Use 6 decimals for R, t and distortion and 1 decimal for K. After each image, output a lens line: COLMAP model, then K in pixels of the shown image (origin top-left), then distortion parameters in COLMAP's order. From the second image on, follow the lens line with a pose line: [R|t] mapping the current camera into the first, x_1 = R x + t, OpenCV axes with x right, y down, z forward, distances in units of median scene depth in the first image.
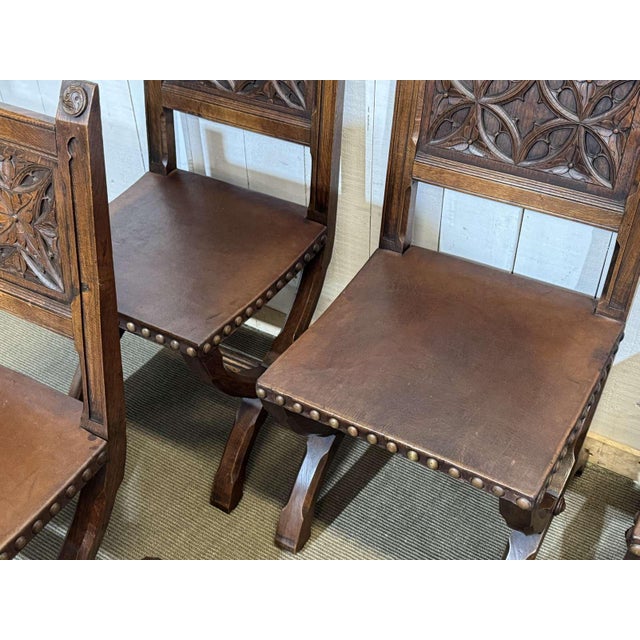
lens RADIAL K [[745.9, 0, 320.2], [0, 745.9, 336.5], [0, 0, 1]] dist [0.098926, -0.222524]
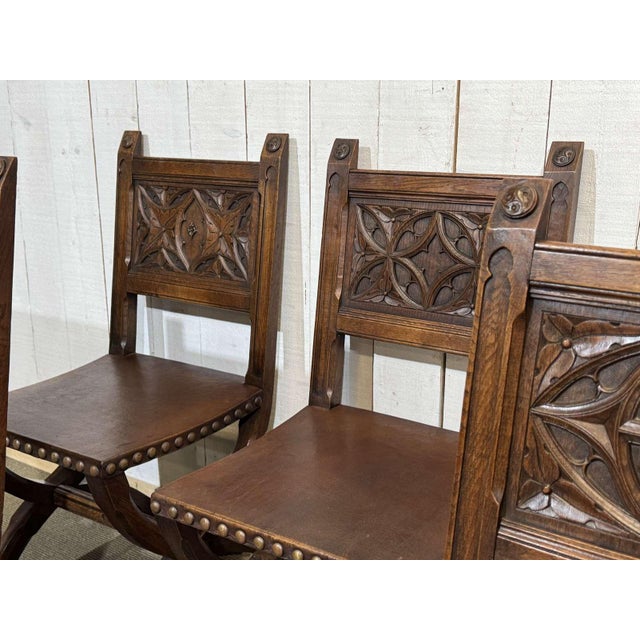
lens RADIAL K [[745.9, 0, 320.2], [0, 745.9, 336.5], [0, 0, 1]] dist [0.098926, -0.222524]
pose [[0.999004, 0.038880, -0.021892, 0.132529], [-0.044314, 0.921848, -0.385010, 0.218042], [0.005212, 0.385597, 0.922653, 0.030931]]
